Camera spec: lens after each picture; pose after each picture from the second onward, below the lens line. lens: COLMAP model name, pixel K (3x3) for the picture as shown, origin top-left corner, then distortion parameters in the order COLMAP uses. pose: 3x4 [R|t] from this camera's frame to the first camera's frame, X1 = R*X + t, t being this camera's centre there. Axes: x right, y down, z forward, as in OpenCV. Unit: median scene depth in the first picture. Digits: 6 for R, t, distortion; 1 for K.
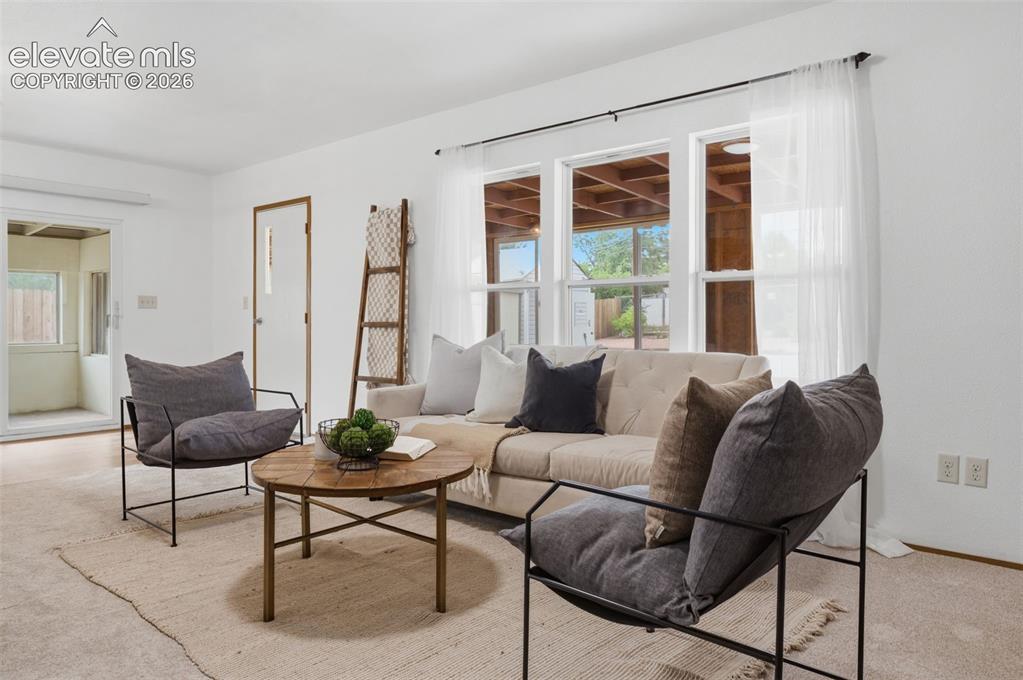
lens RADIAL K [[634.7, 0, 511.9], [0, 634.7, 328.7], [0, 0, 1]] dist [0.055212, 0.000135]
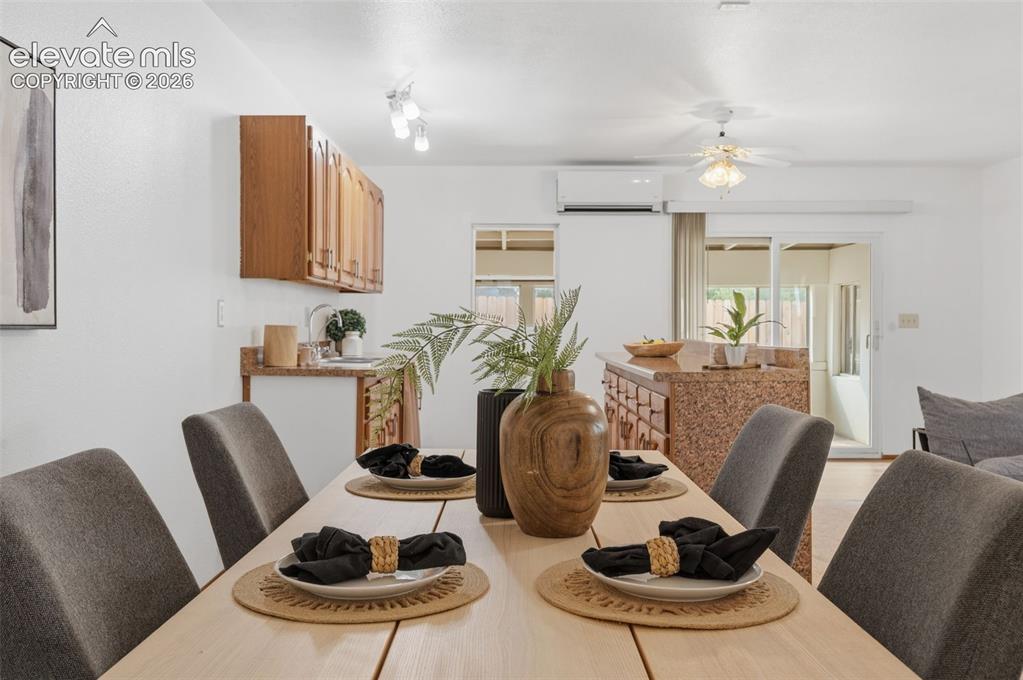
lens RADIAL K [[894.7, 0, 513.4], [0, 894.7, 336.6], [0, 0, 1]] dist [0.002231, -0.000032]
pose [[0.637068, 0.003505, -0.770800, 0.079000], [-0.000680, 0.999992, 0.003985, -0.042774], [0.770808, -0.002015, 0.637065, -0.380593]]
